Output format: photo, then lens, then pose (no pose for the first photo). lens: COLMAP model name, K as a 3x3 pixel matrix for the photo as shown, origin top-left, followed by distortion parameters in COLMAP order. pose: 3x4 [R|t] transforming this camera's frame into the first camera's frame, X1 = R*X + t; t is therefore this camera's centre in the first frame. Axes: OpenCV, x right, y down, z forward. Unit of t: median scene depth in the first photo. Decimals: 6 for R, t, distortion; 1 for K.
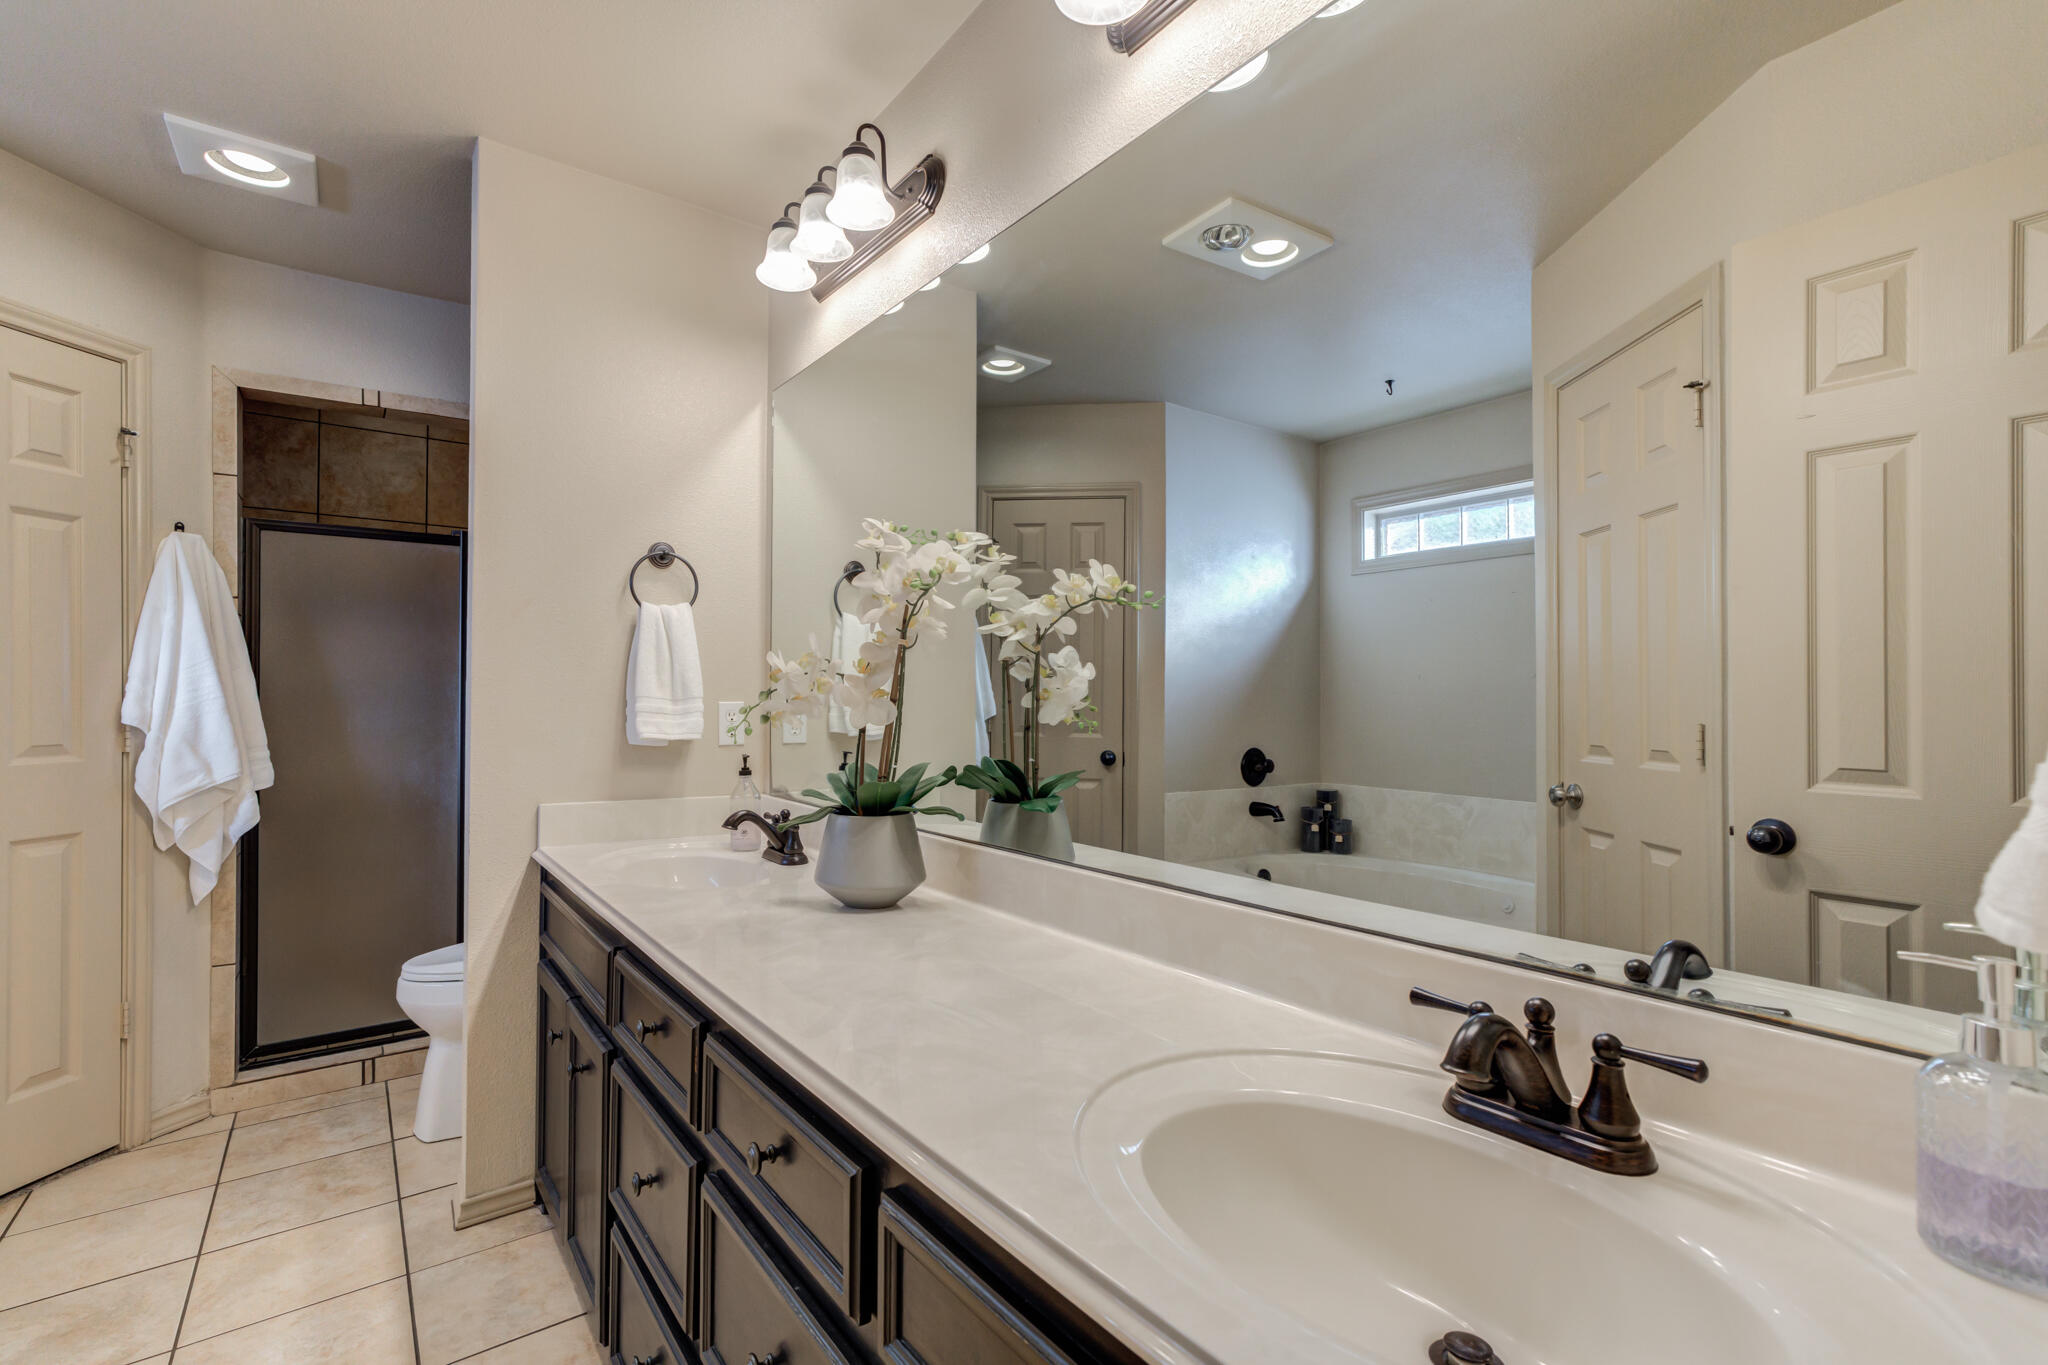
lens RADIAL K [[939.0, 0, 1035.1], [0, 939.0, 686.0], [0, 0, 1]] dist [-0.007026, 0.006453]
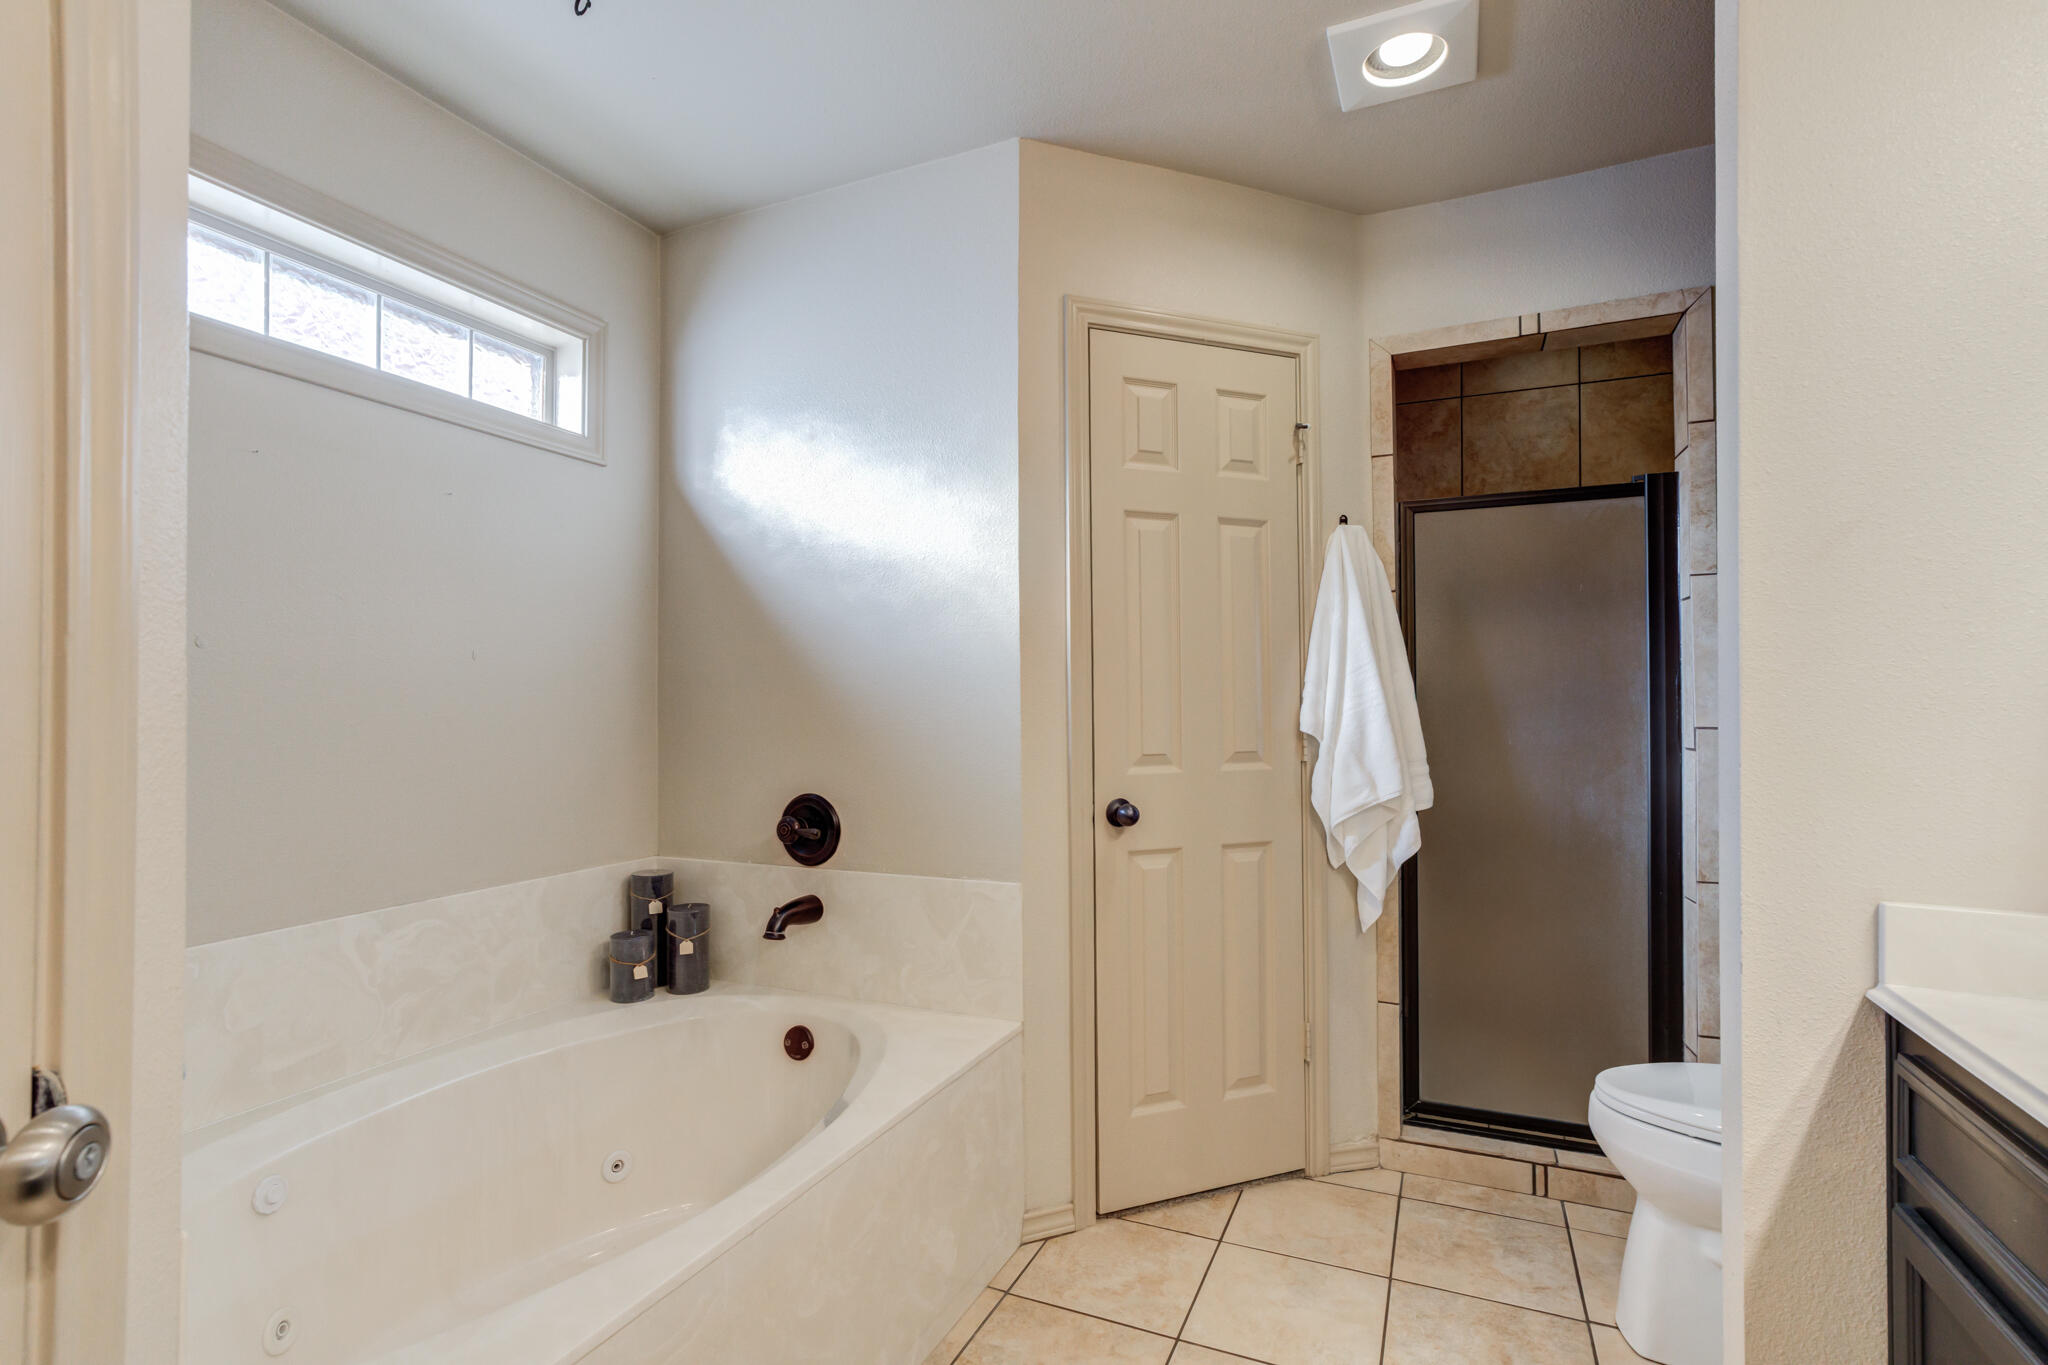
lens RADIAL K [[939.0, 0, 1026.7], [0, 939.0, 691.6], [0, 0, 1]] dist [-0.007026, 0.006453]
pose [[0.488011, -0.014047, -0.872724, -0.257947], [0.010003, 0.999895, -0.010501, 0.006791], [0.872780, -0.003605, 0.488100, 0.272354]]
